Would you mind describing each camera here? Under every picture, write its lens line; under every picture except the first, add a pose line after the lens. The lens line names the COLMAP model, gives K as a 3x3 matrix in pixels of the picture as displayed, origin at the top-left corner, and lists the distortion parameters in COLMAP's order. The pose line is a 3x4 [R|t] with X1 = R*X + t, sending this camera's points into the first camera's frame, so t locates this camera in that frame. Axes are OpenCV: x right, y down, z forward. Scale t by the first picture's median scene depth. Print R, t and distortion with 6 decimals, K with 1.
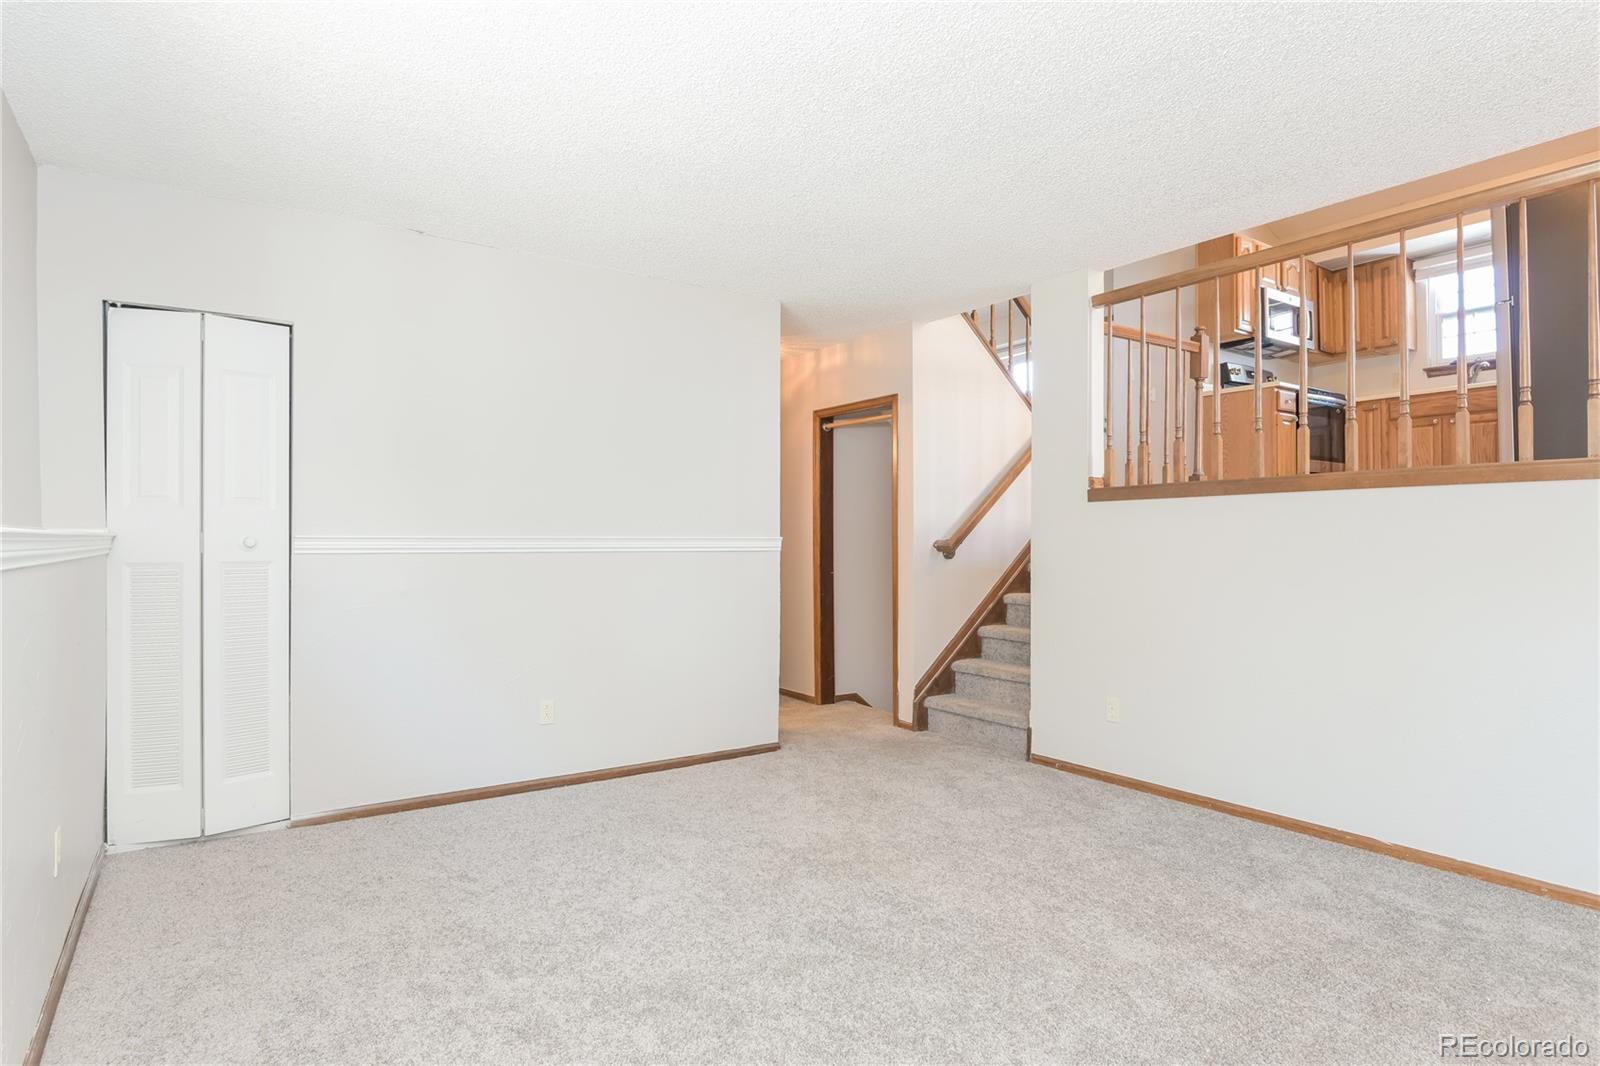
lens RADIAL K [[858.1, 0, 800.9], [0, 858.1, 534.0], [0, 0, 1]] dist [-0.005531, -0.000553]
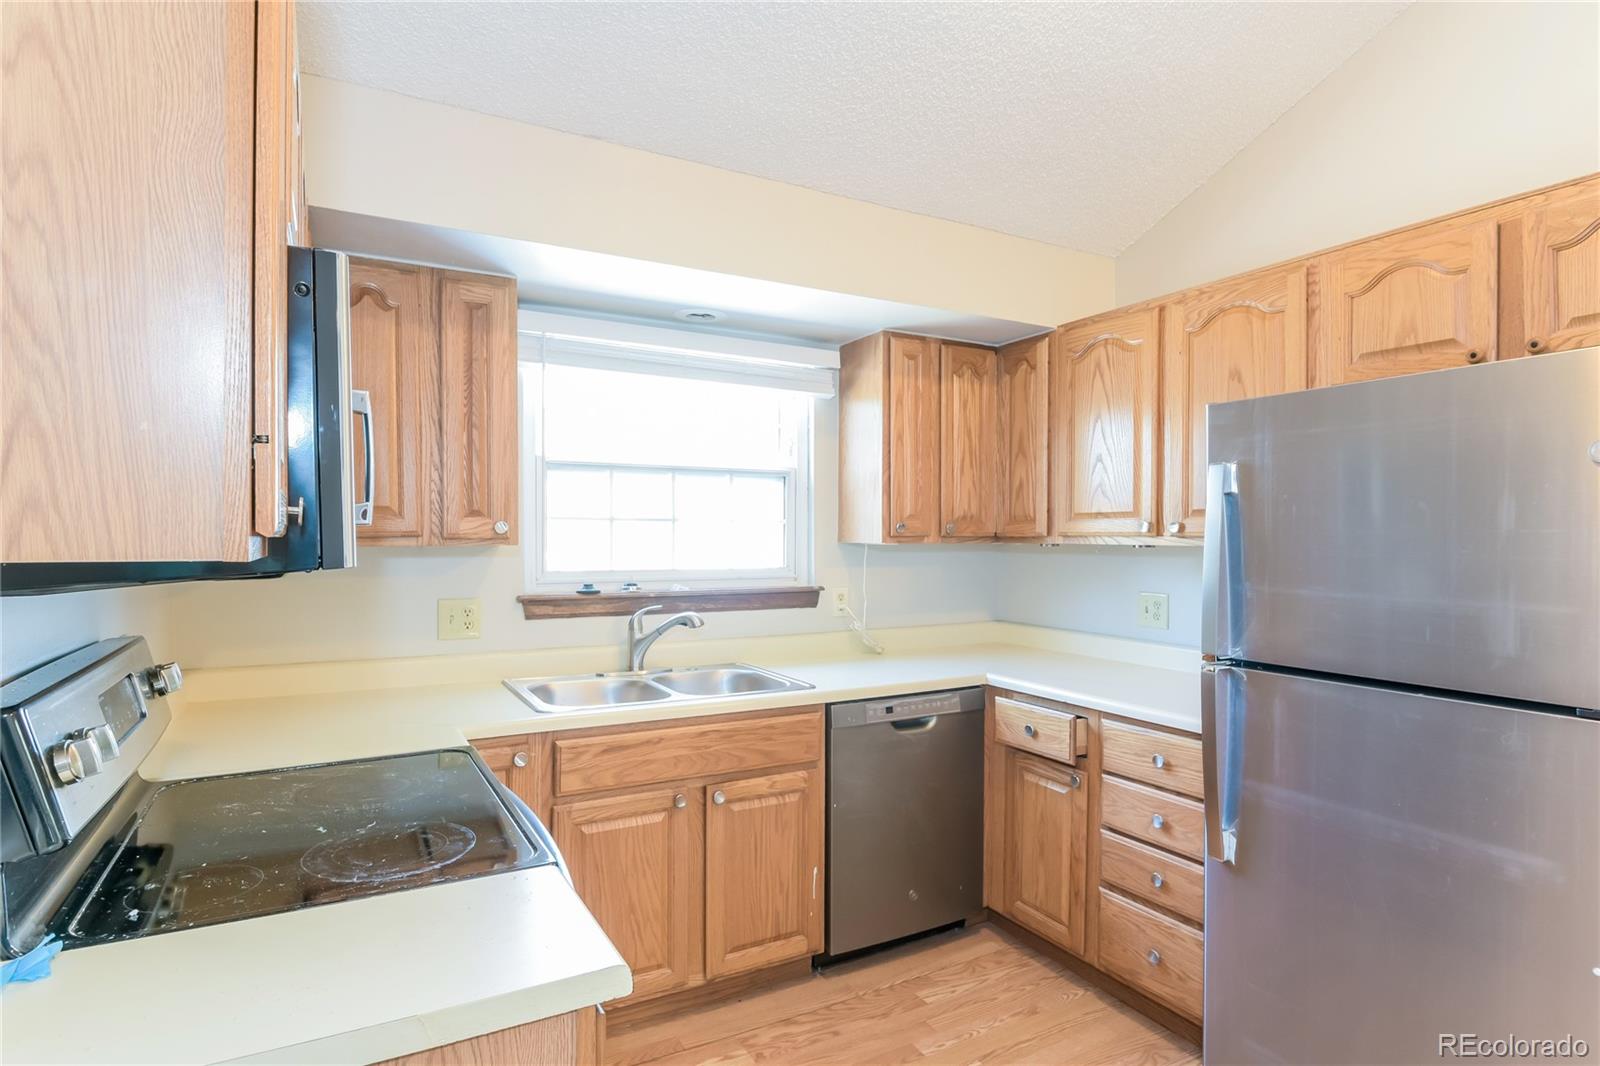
lens RADIAL K [[858.1, 0, 799.8], [0, 858.1, 533.8], [0, 0, 1]] dist [-0.005531, -0.000553]
pose [[0.107660, 0.002747, 0.994184, 0.363376], [-0.007240, 0.999972, -0.001979, -0.221783], [-0.994161, -0.006985, 0.107677, 0.837076]]
